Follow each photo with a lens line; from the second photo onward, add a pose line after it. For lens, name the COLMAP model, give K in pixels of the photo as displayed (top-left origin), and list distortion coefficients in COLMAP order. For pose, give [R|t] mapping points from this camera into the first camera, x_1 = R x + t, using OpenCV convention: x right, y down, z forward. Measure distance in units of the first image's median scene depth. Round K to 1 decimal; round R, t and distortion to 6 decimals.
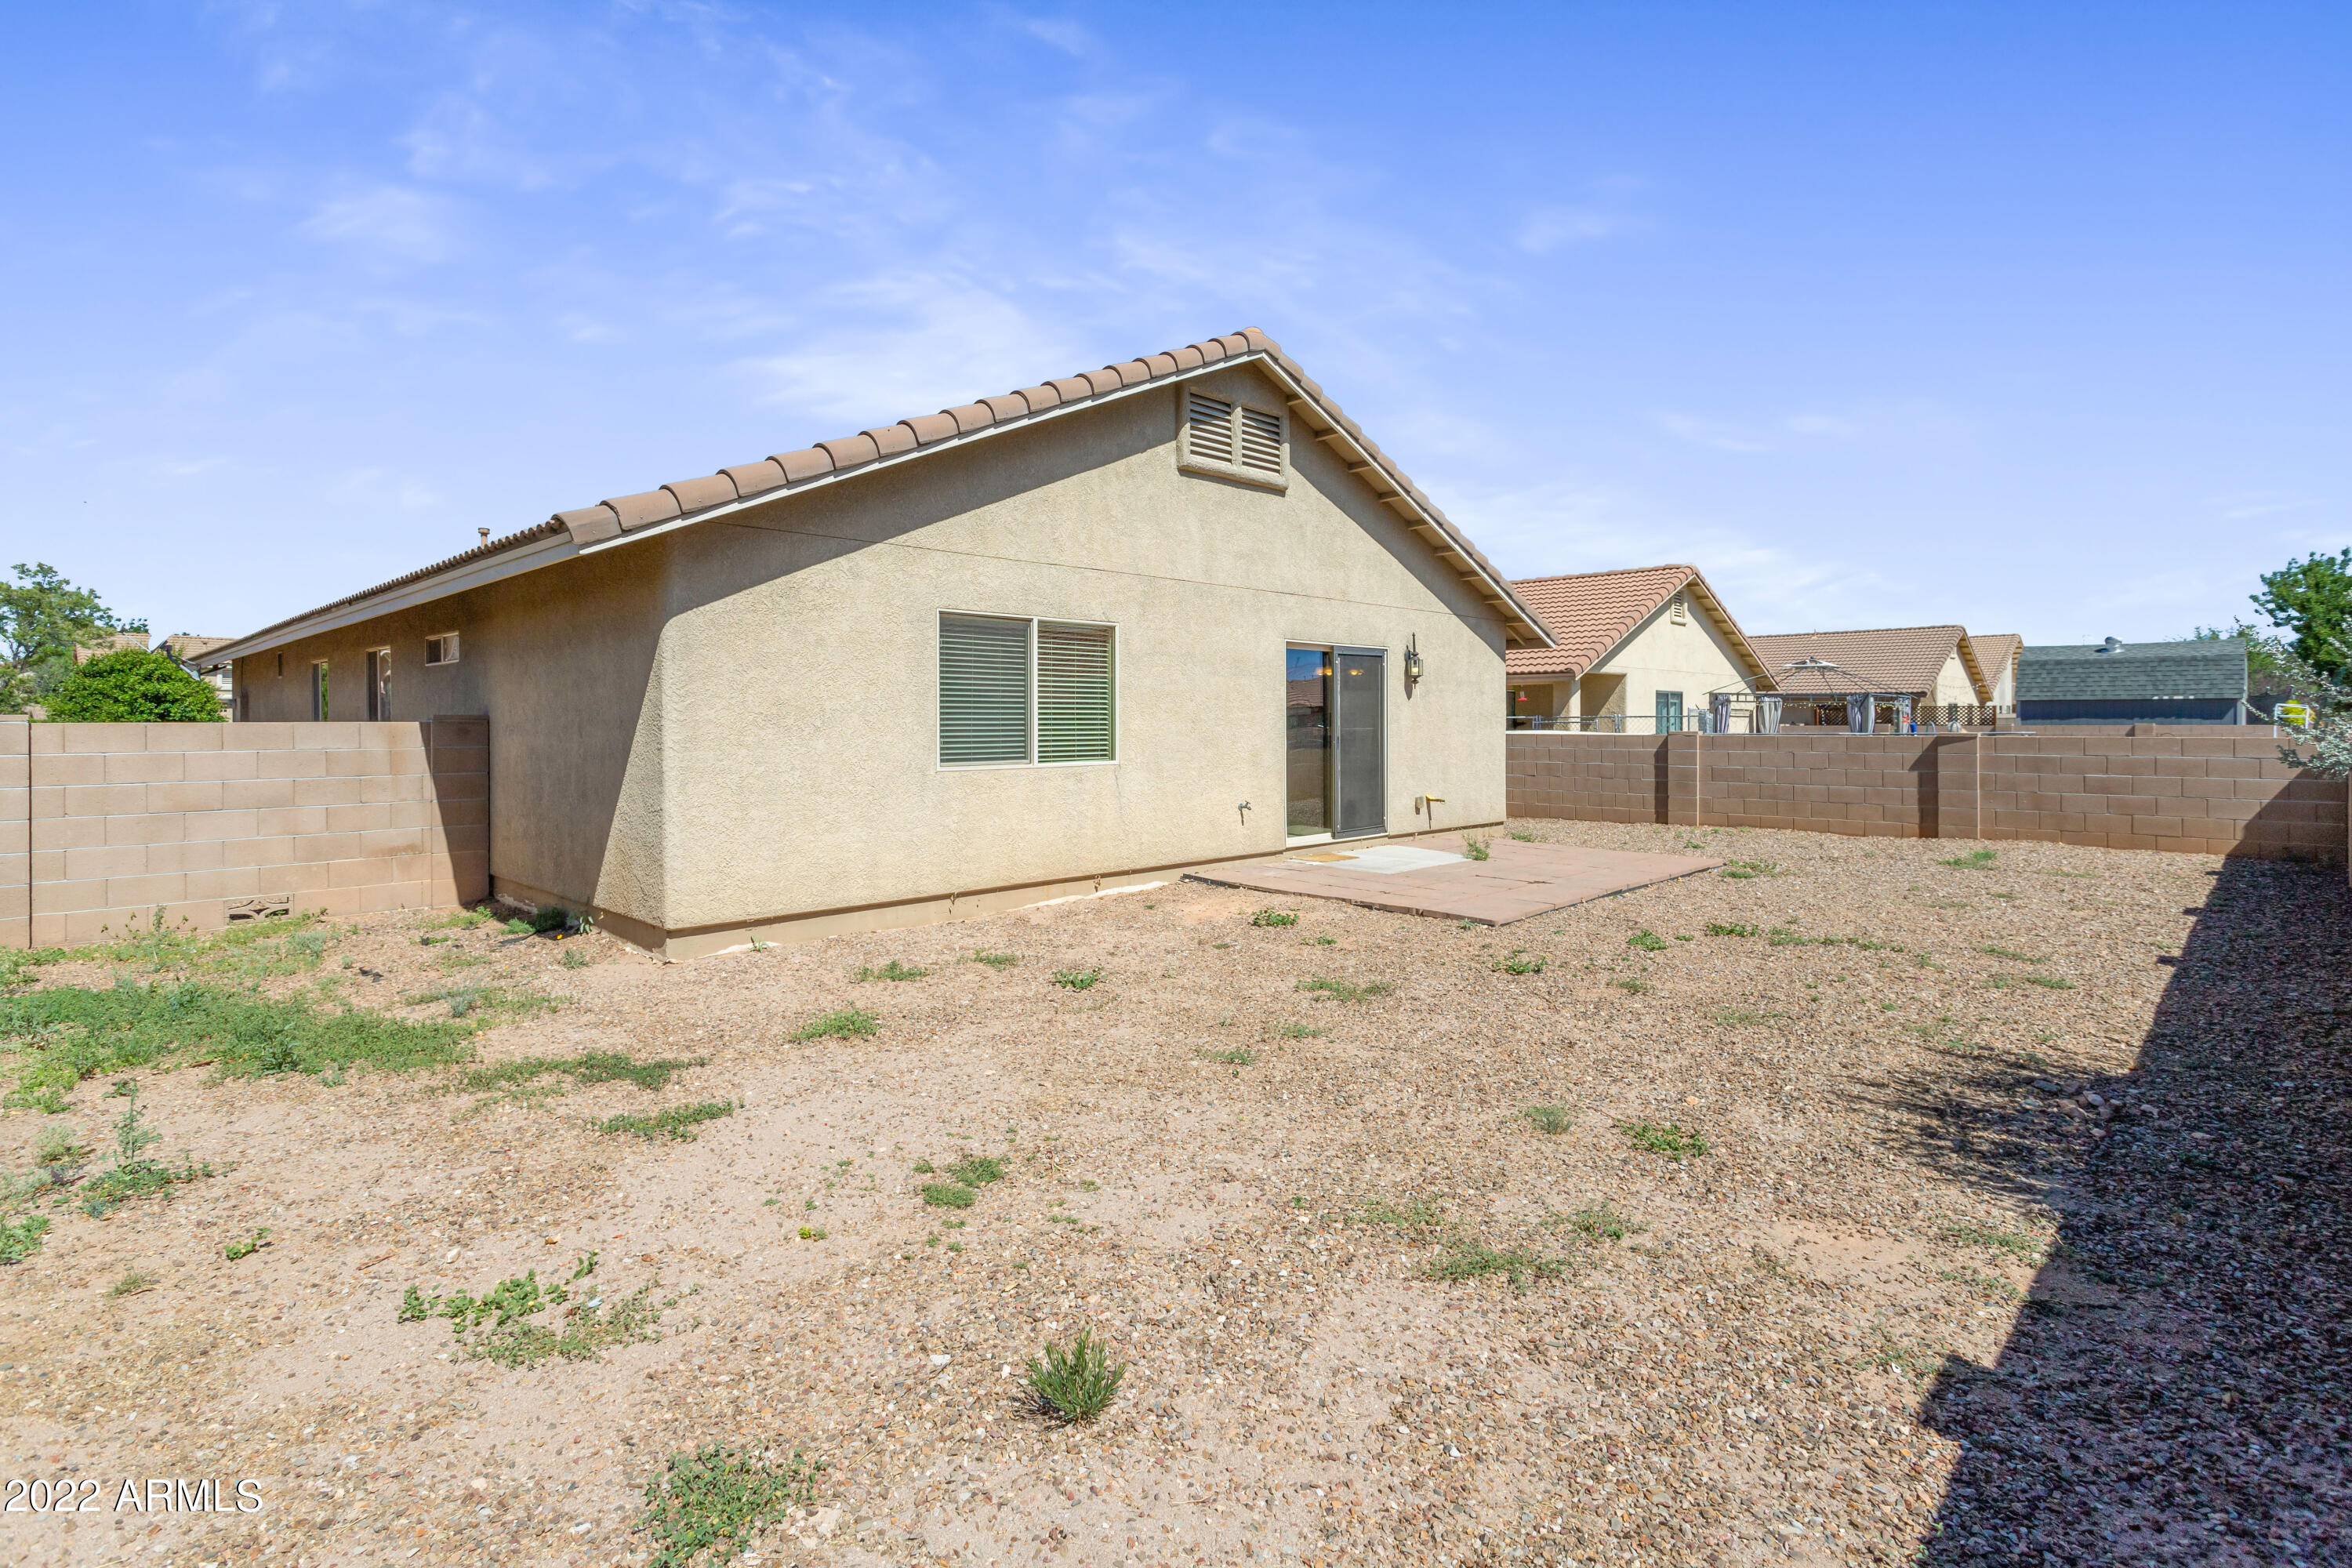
lens RADIAL K [[1119.9, 0, 1184.5], [0, 1119.9, 776.4], [0, 0, 1]] dist [0.004295, 0.000542]
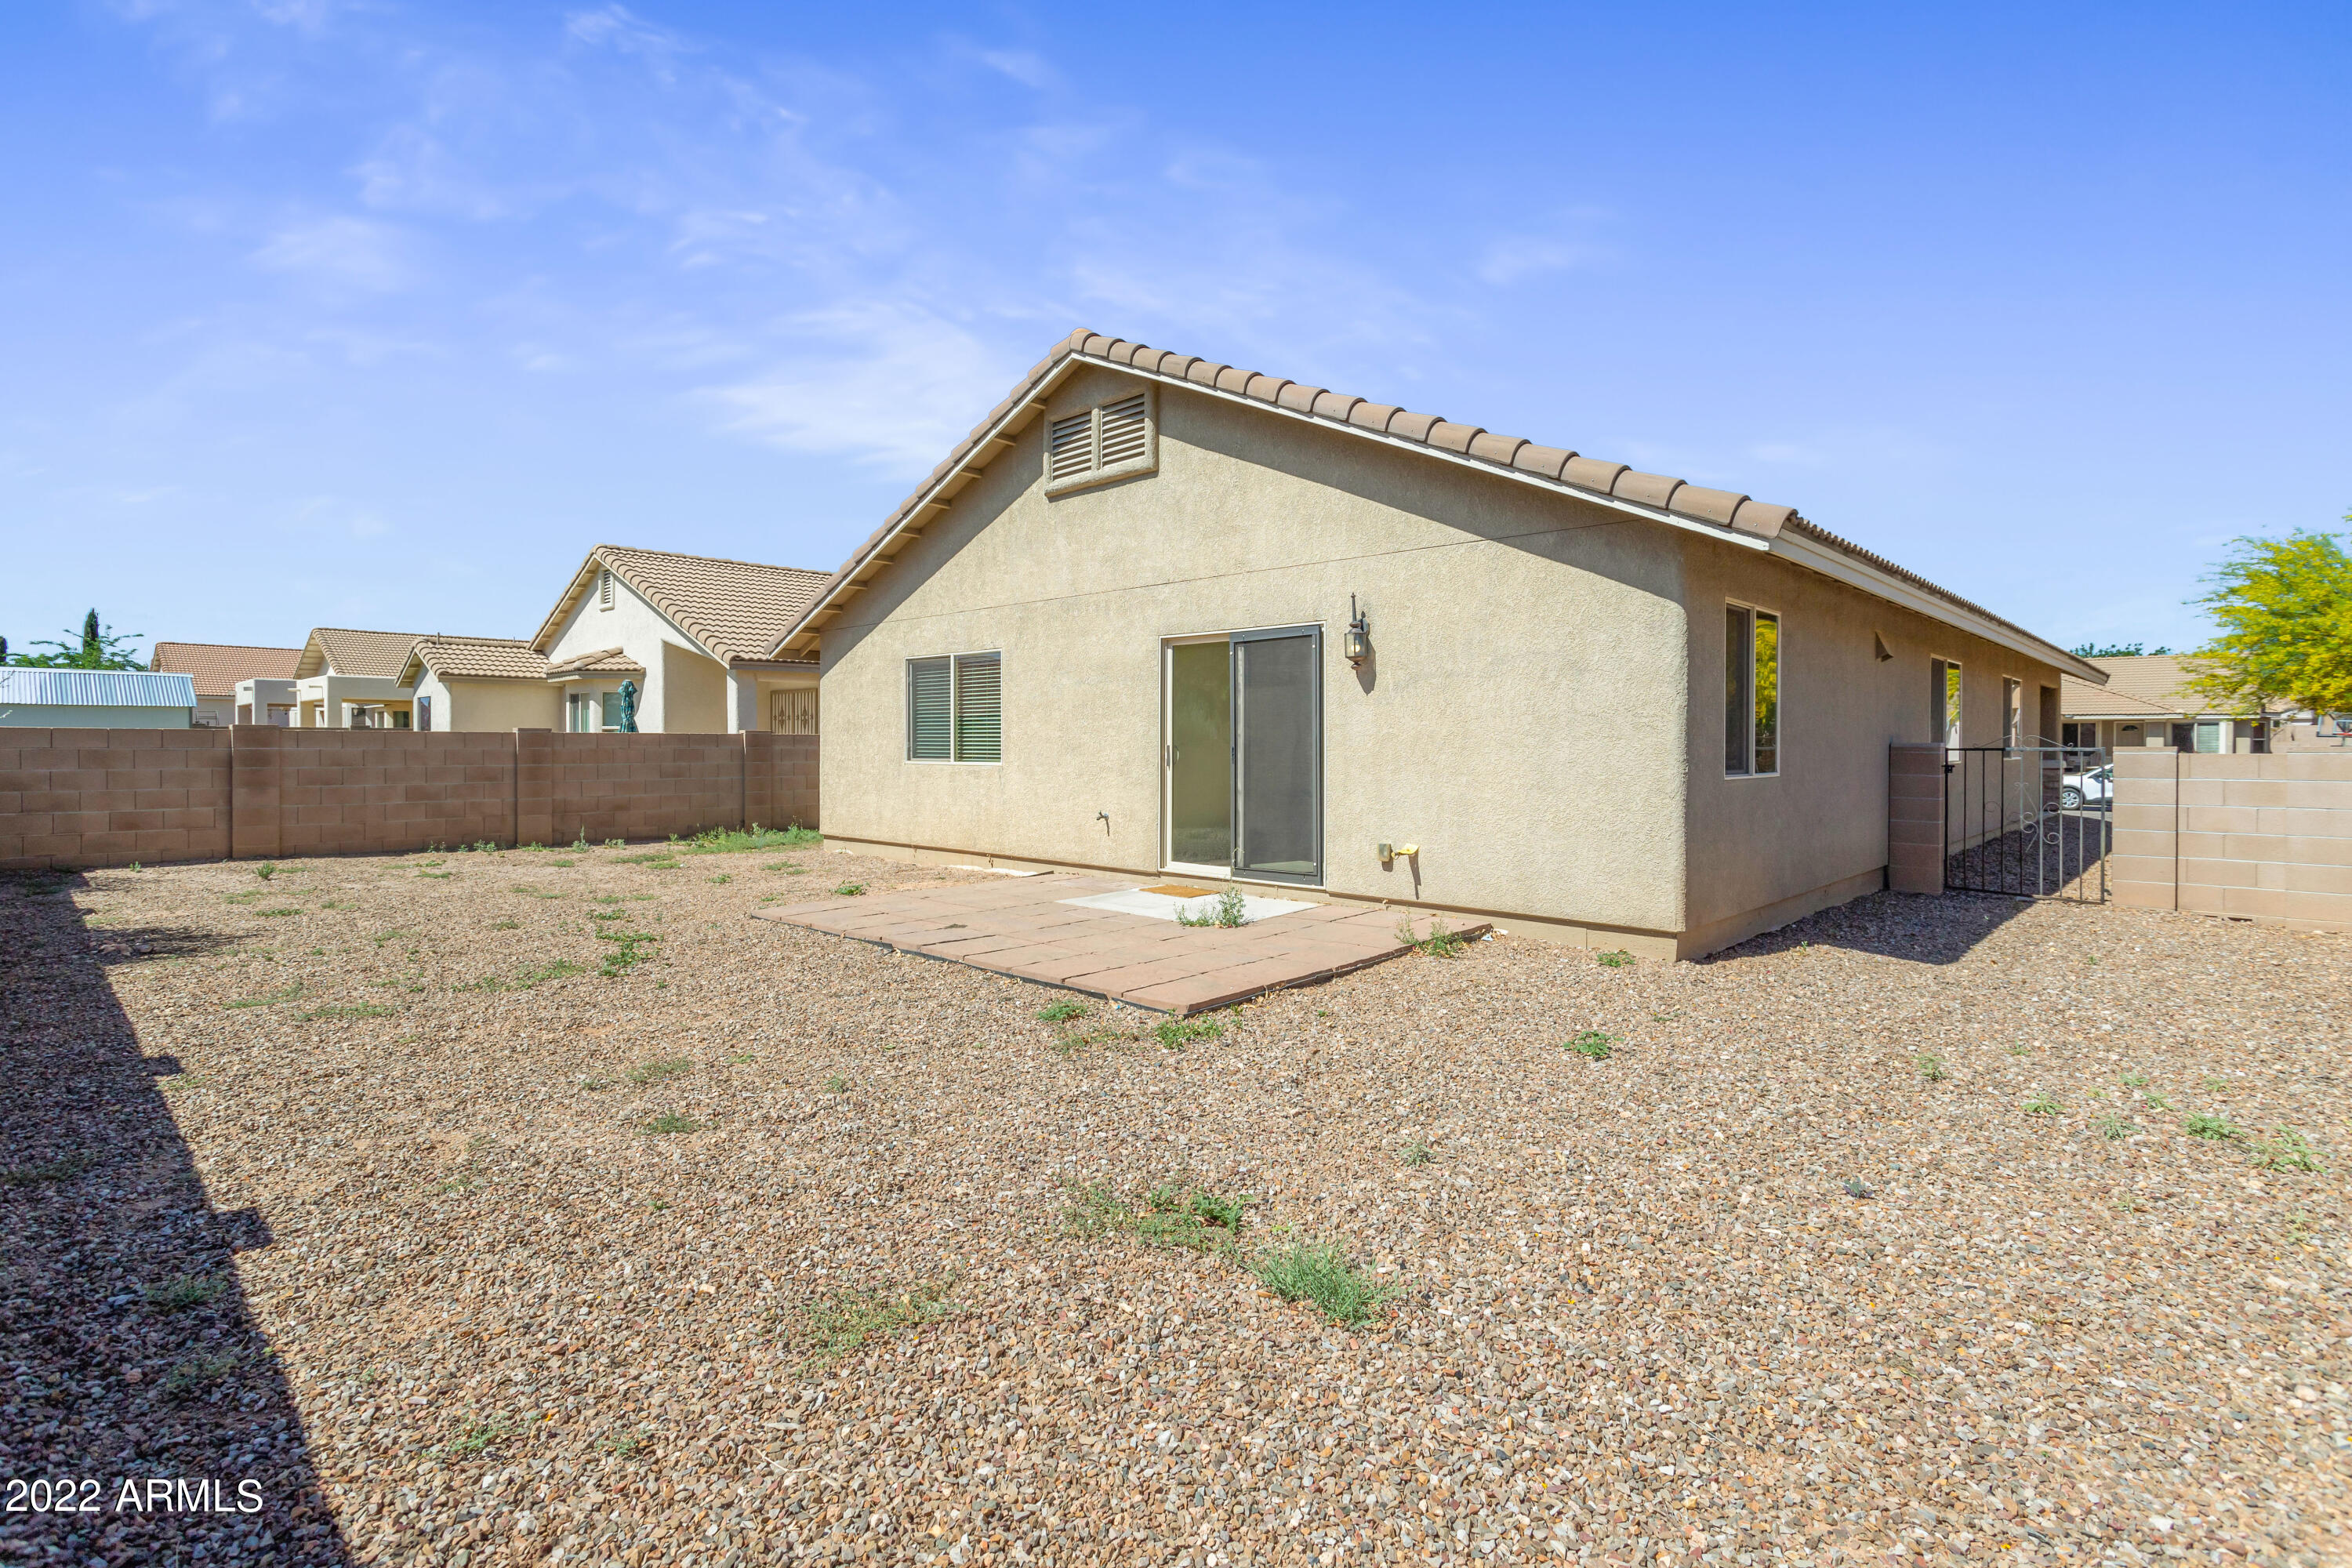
lens RADIAL K [[1119.9, 0, 1184.5], [0, 1119.9, 776.4], [0, 0, 1]] dist [0.004295, 0.000542]
pose [[0.011707, 0.043586, -0.998981, 1.057018], [-0.038305, 0.998336, 0.043109, -0.054506], [0.999198, 0.037762, 0.013357, 1.090384]]
